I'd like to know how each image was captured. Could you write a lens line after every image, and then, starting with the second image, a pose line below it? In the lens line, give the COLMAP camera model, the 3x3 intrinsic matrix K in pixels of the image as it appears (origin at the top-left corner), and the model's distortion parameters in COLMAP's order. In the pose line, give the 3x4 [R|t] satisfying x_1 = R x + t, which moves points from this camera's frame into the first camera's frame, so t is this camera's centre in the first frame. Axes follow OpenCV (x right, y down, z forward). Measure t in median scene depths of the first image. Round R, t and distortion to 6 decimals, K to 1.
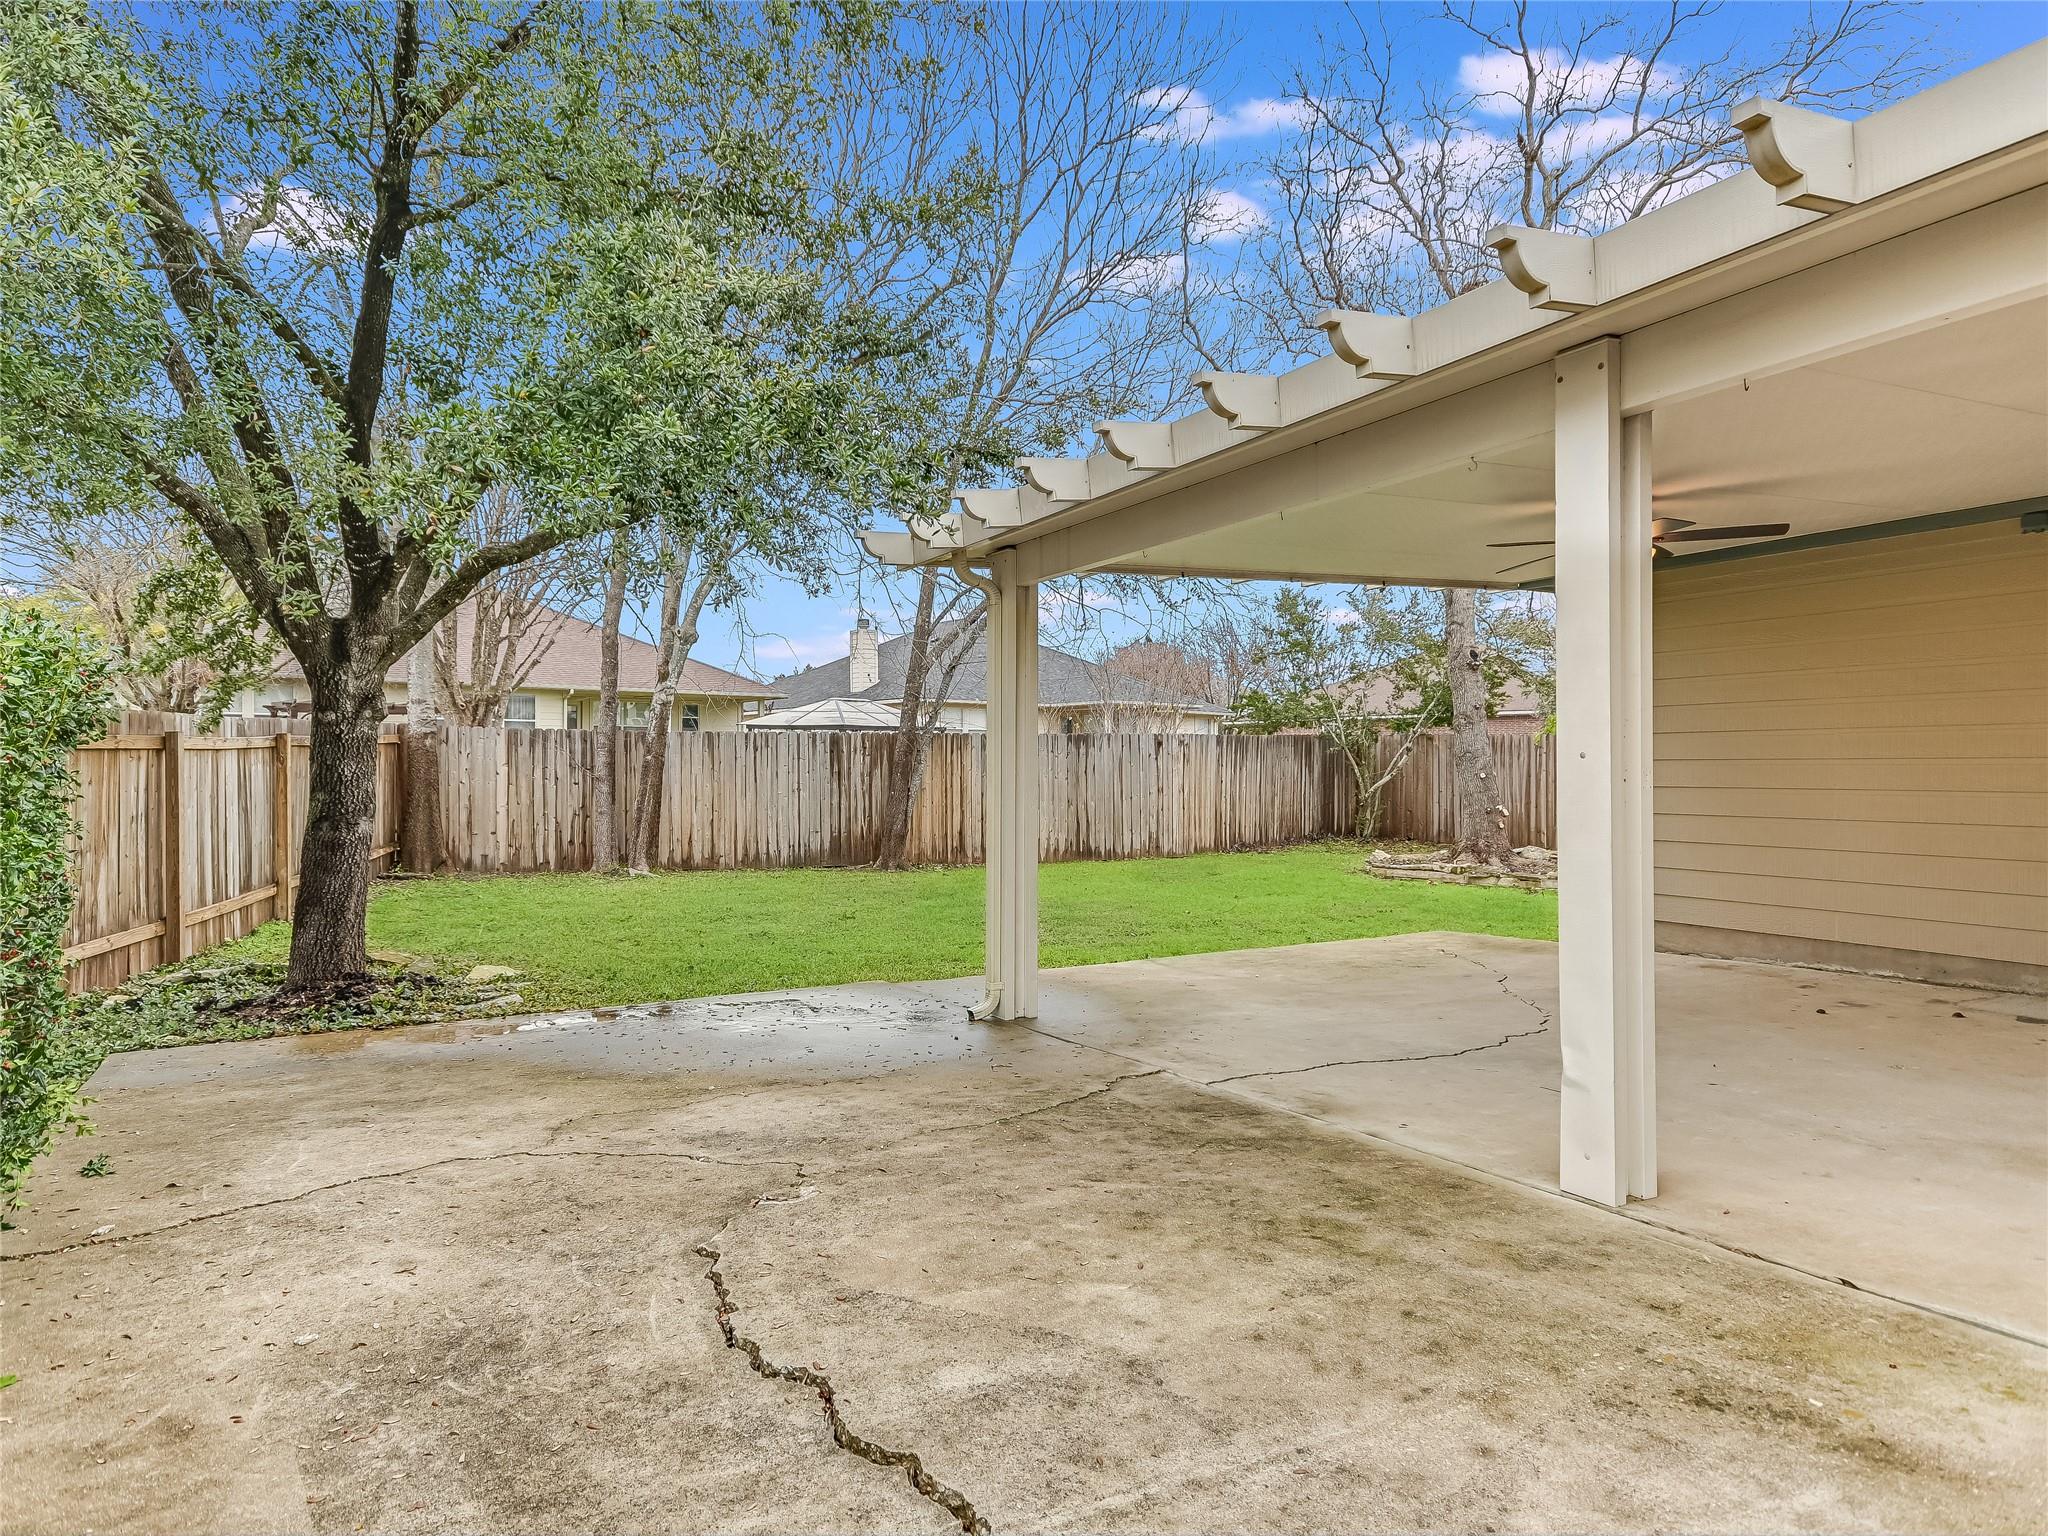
lens RADIAL K [[1276.5, 0, 1029.7], [0, 1276.5, 769.2], [0, 0, 1]] dist [0.015820, 0.002959]
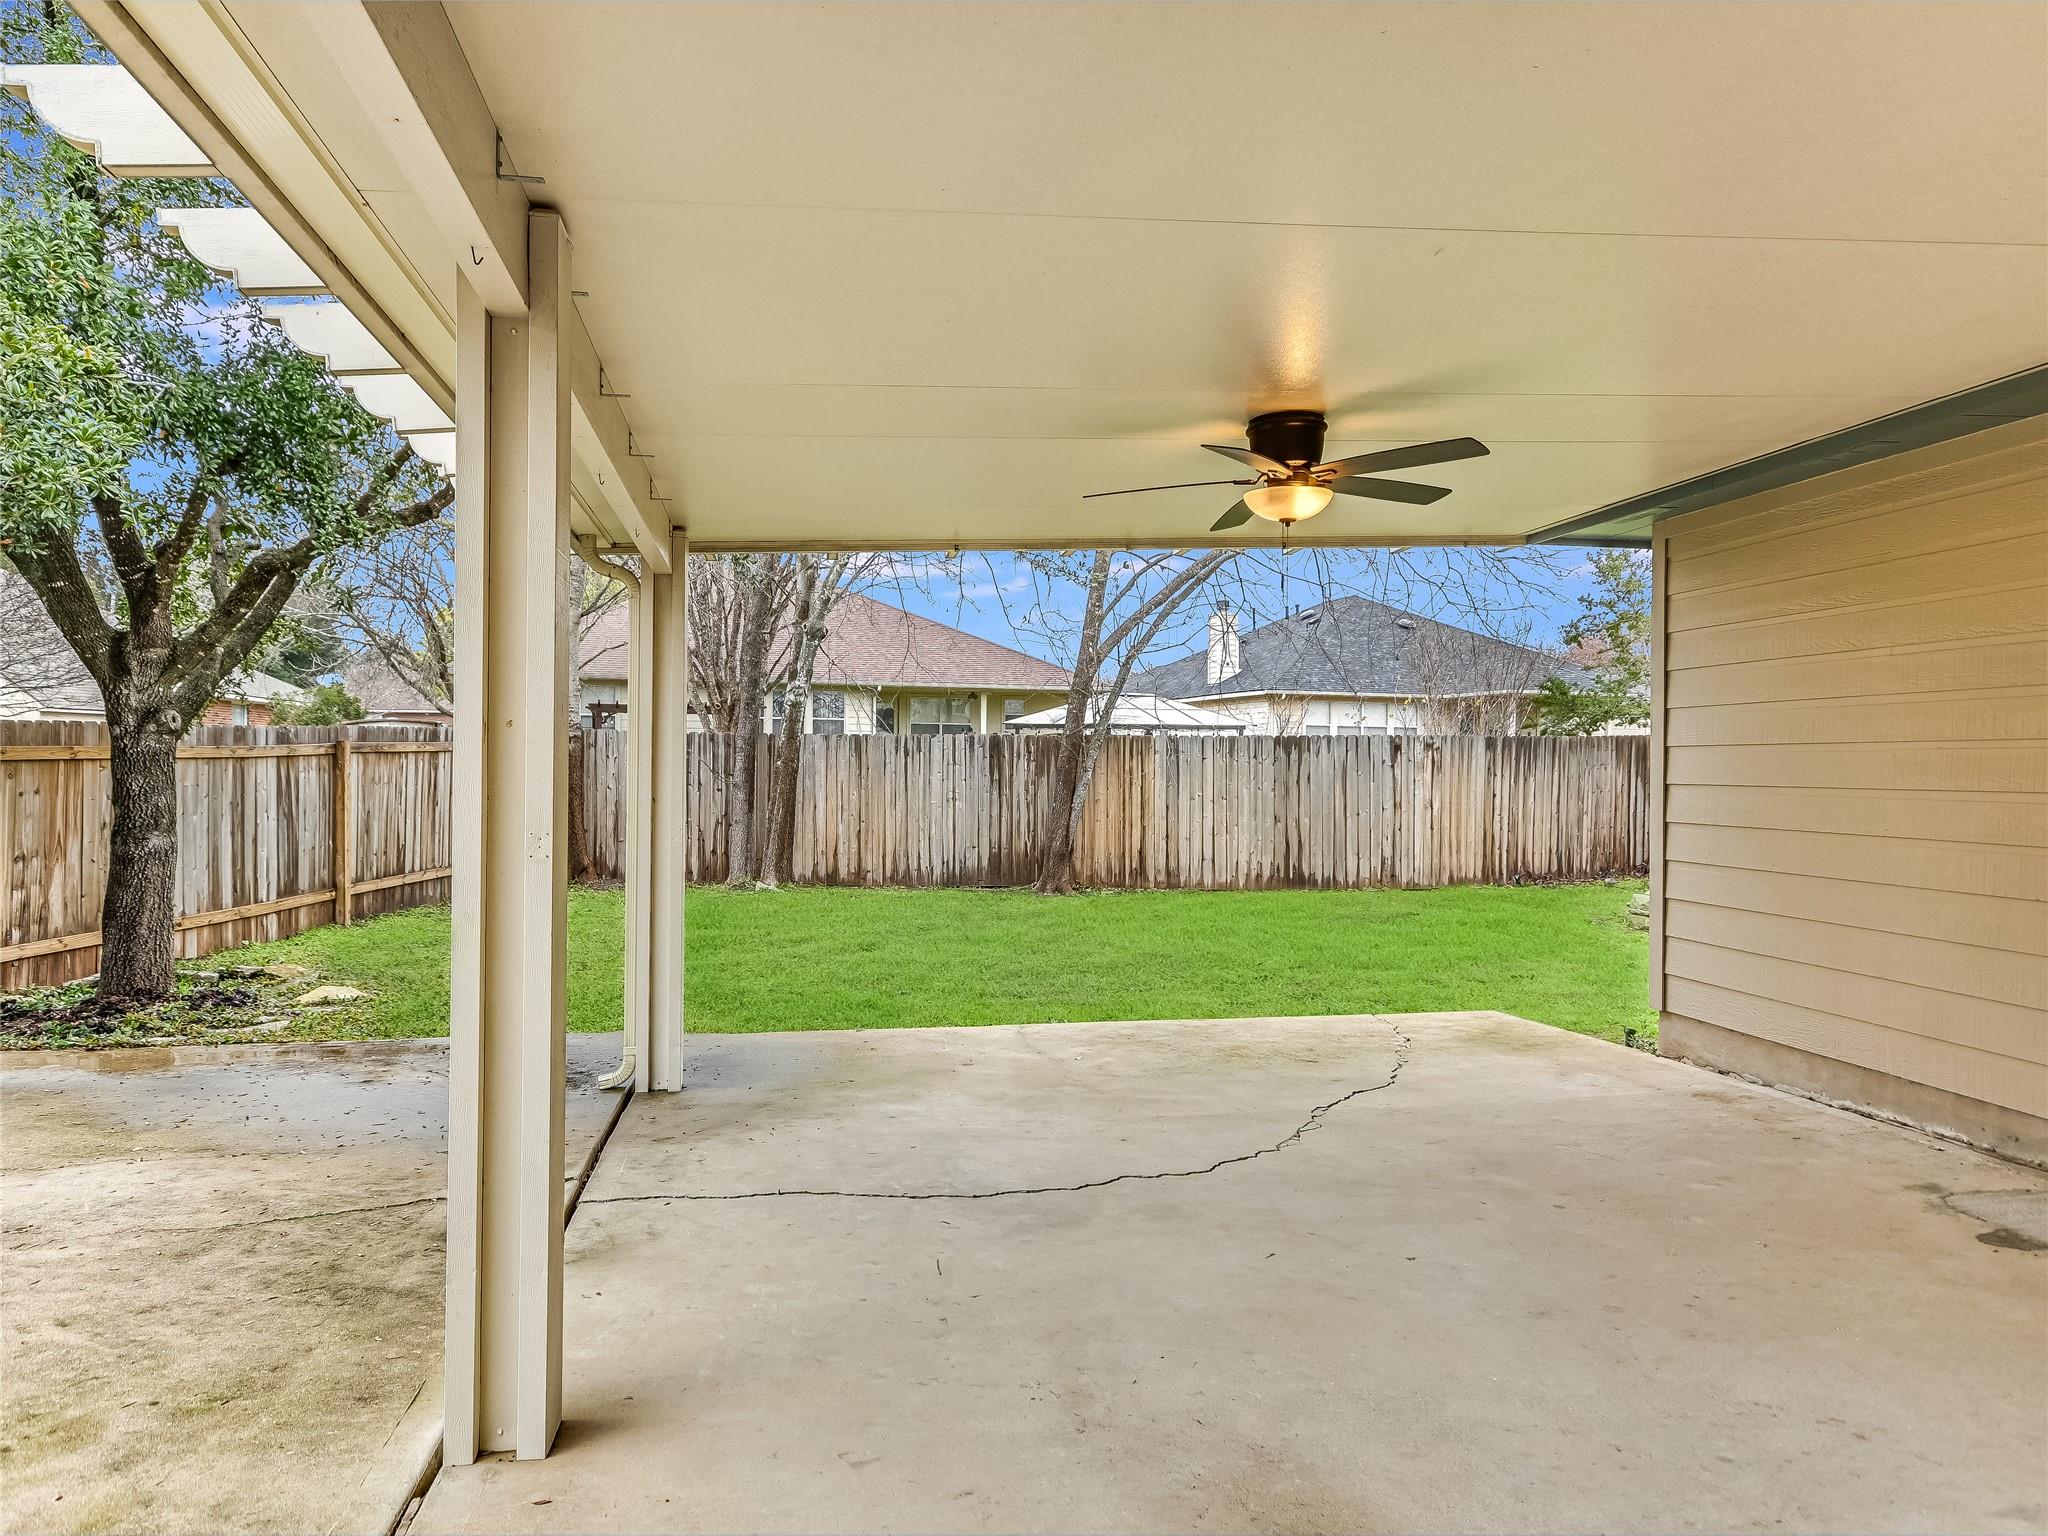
lens RADIAL K [[1429.7, 0, 1021.2], [0, 1429.7, 774.8], [0, 0, 1]] dist [0.012252, 0.016348]
pose [[0.939386, 0.008180, -0.342763, 0.222598], [-0.006494, 0.999961, 0.006068, -0.008059], [0.342799, -0.003474, 0.939402, 0.084362]]
